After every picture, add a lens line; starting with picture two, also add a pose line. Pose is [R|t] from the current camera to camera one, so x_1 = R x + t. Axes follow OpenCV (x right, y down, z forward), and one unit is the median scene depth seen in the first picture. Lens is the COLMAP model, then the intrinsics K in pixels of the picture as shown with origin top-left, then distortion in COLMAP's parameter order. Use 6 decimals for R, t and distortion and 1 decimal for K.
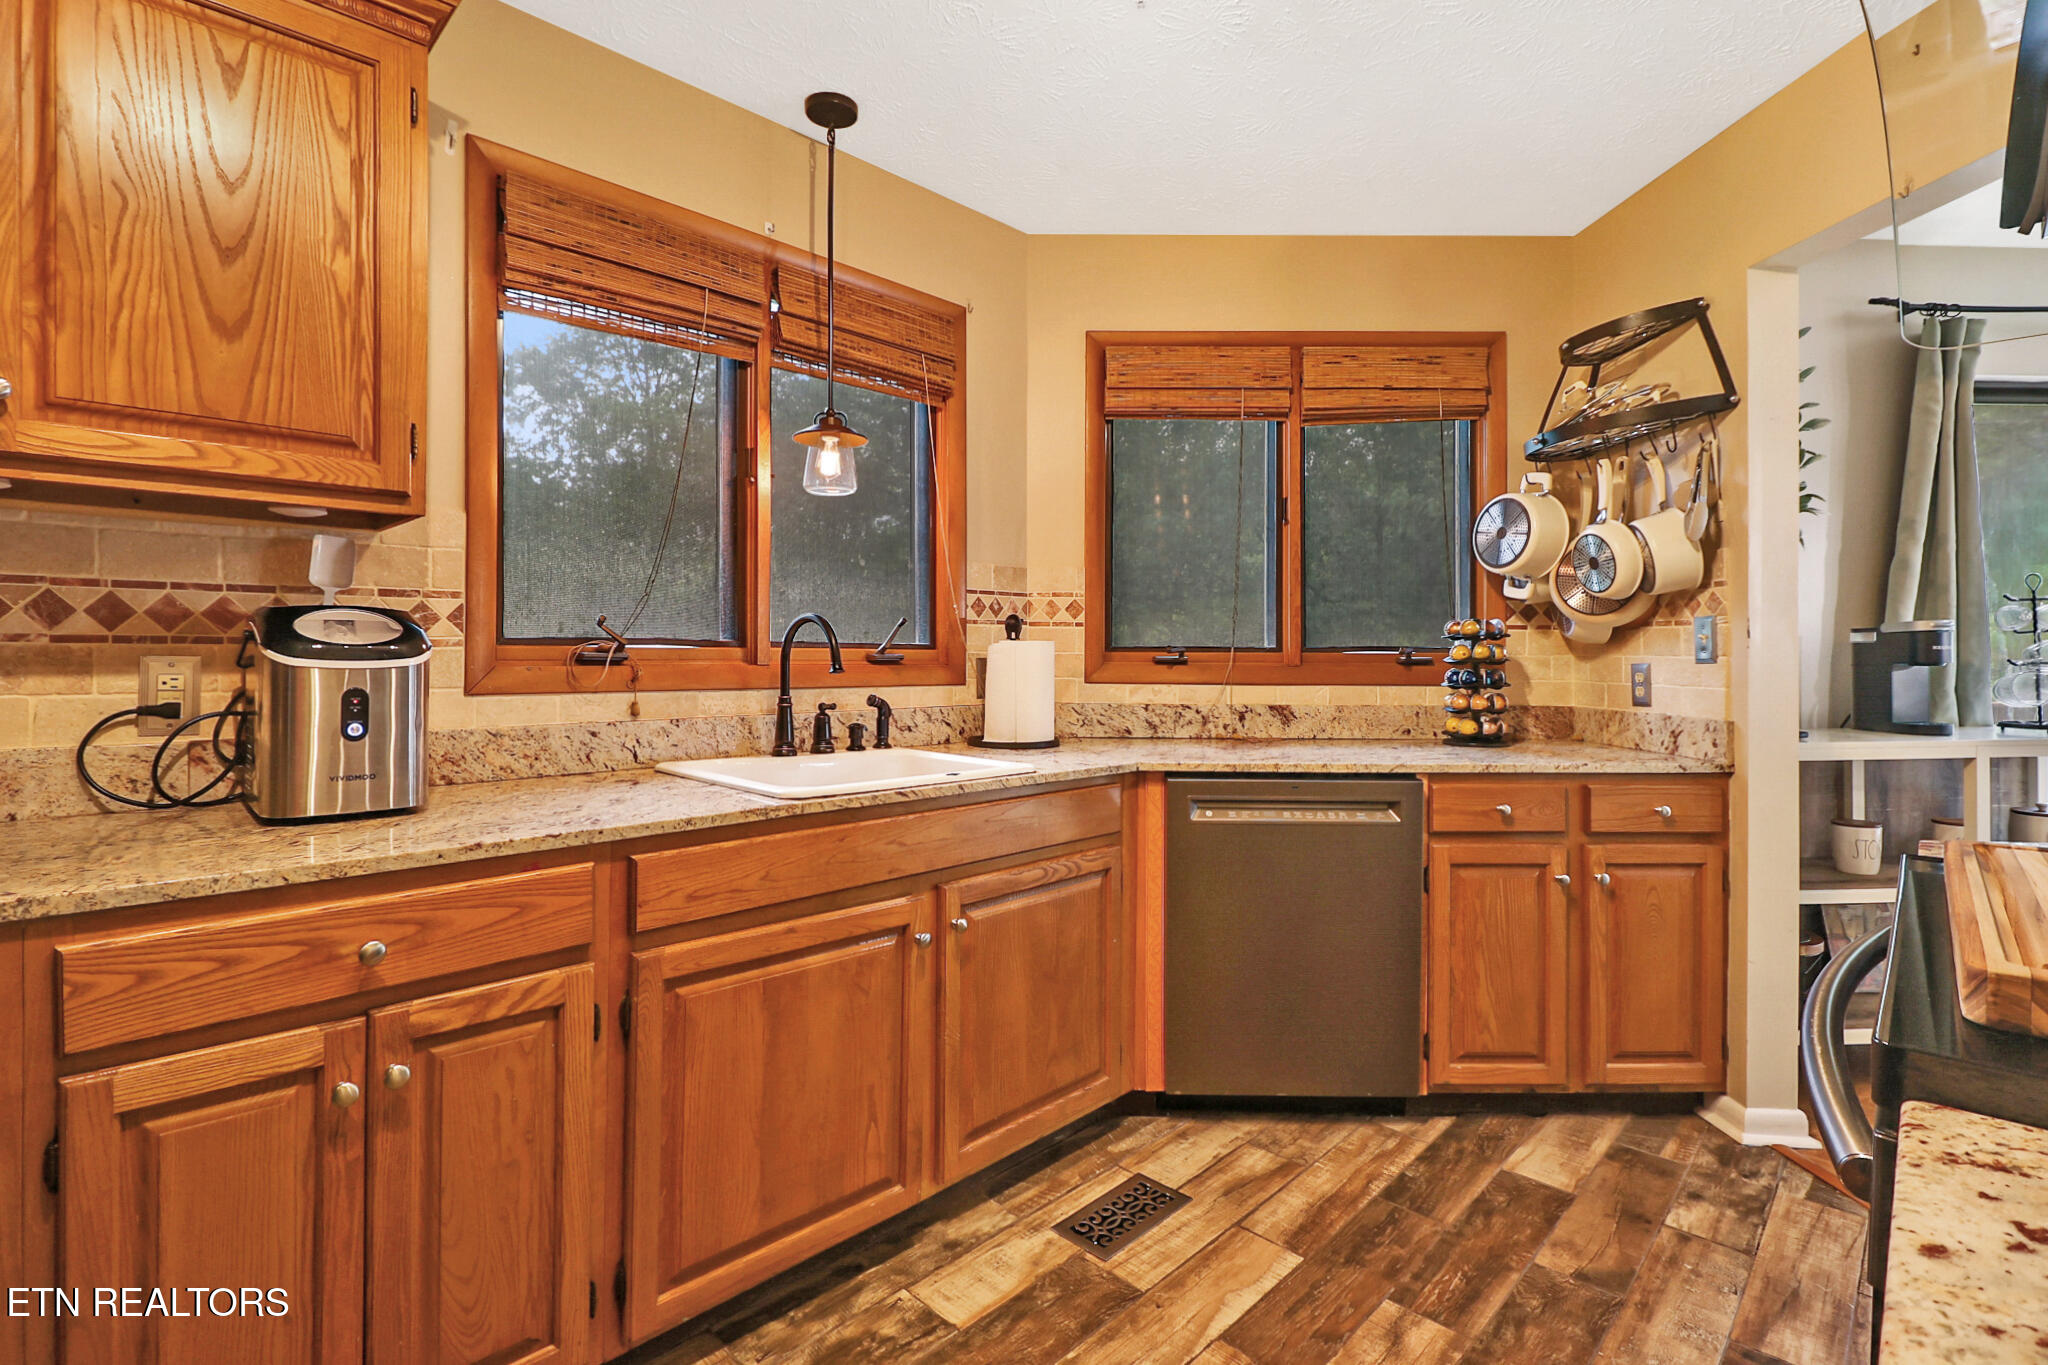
lens RADIAL K [[949.7, 0, 1010.0], [0, 949.7, 650.3], [0, 0, 1]] dist [0.020457, -0.022012]
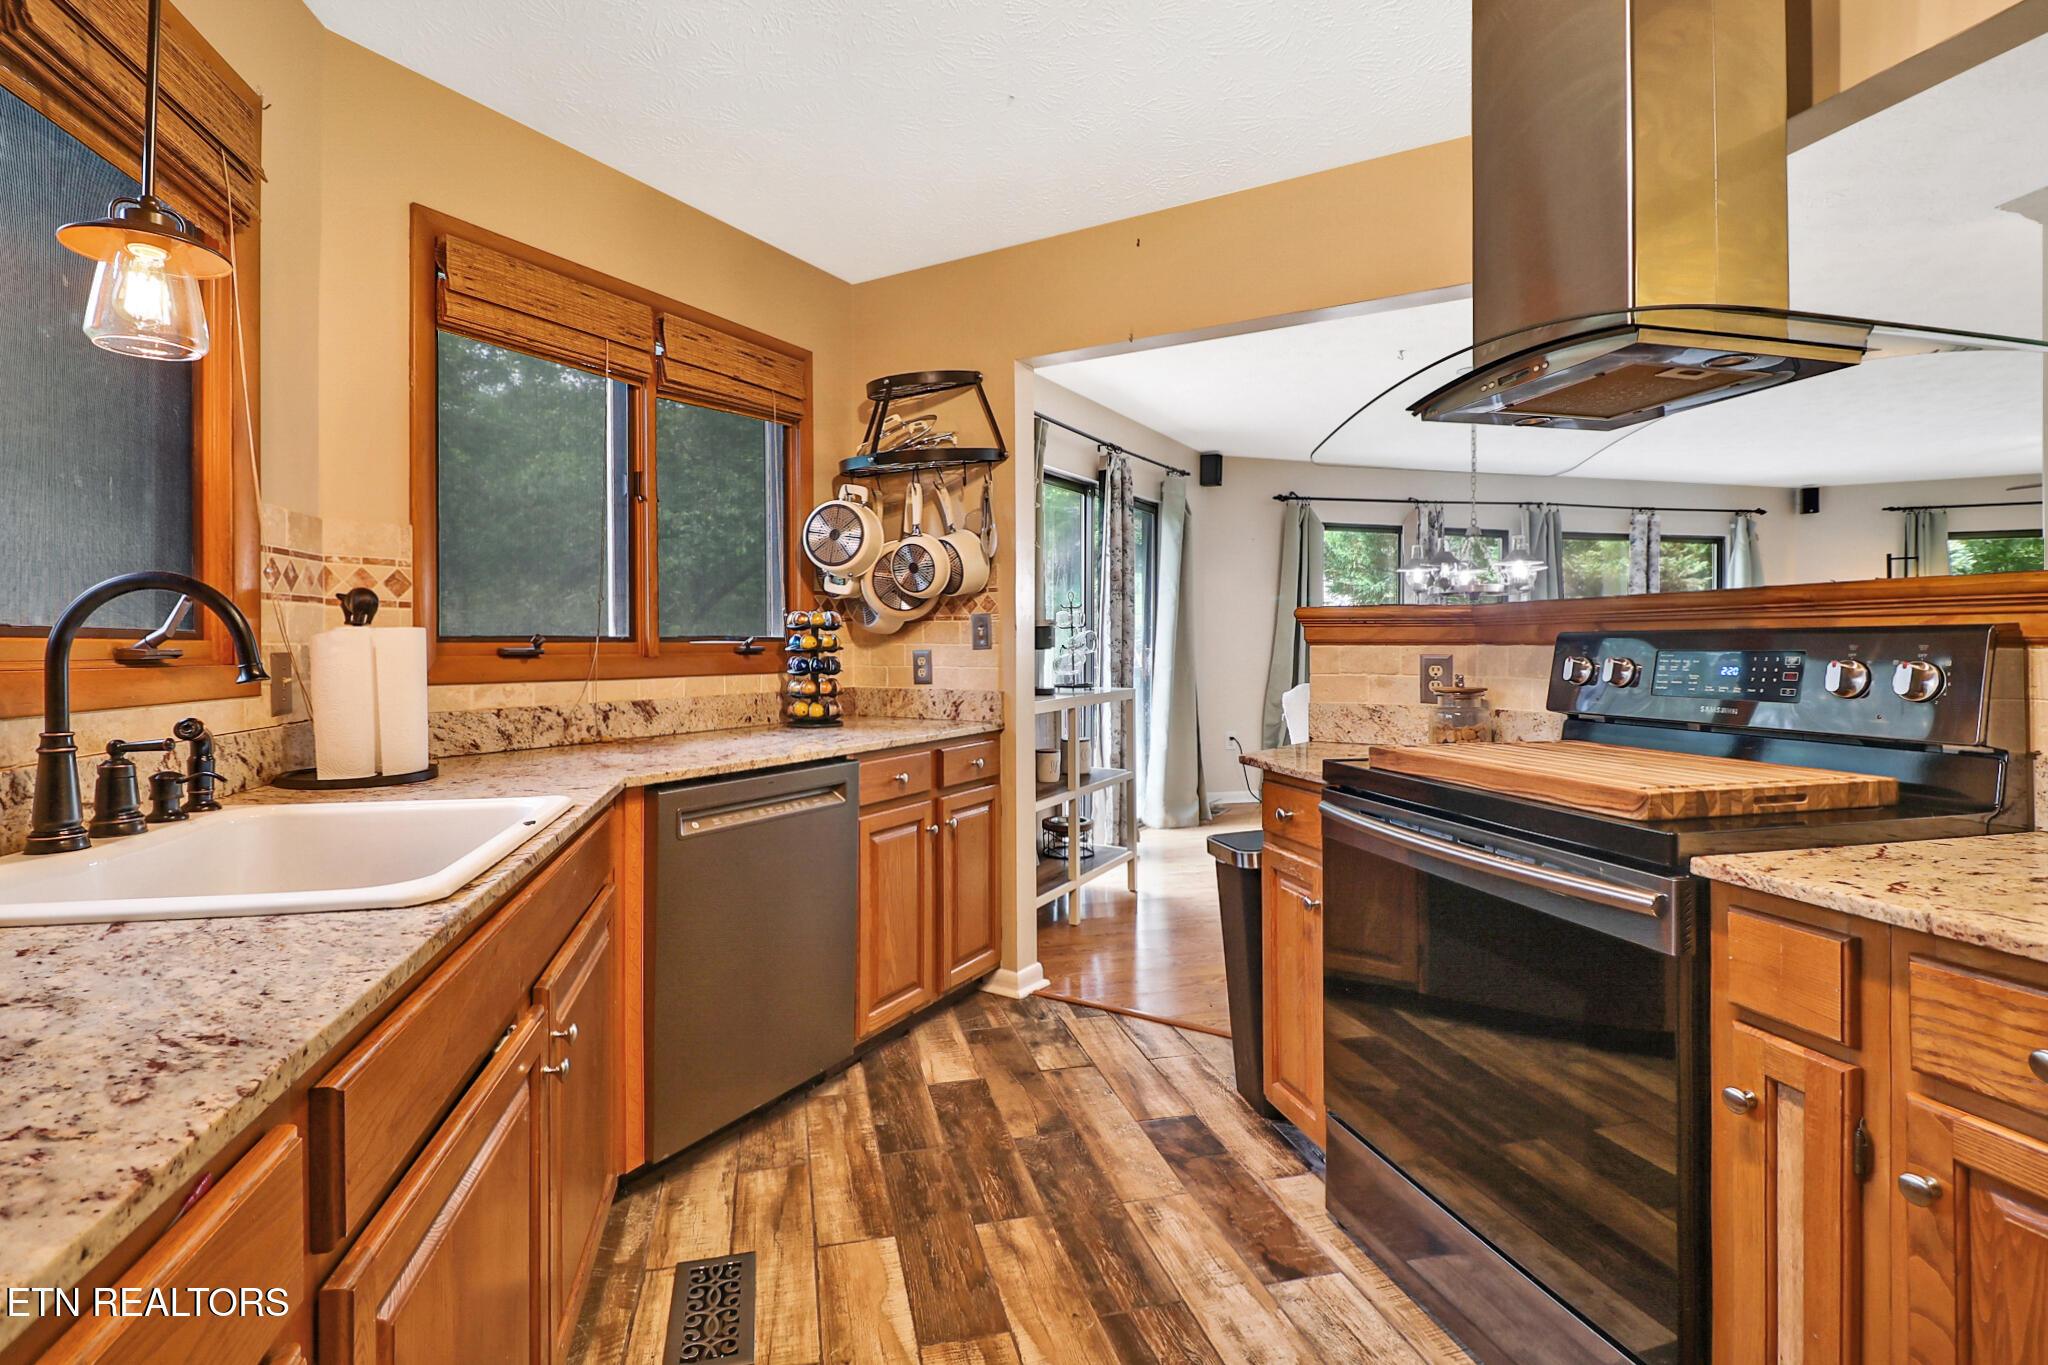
lens RADIAL K [[941.4, 0, 1005.7], [0, 941.4, 649.1], [0, 0, 1]] dist [0.001069, -0.012931]
pose [[0.521000, -0.010301, 0.853494, -0.381451], [0.002239, 0.999940, 0.010701, -0.000211], [-0.853553, -0.003664, 0.520992, 0.300673]]
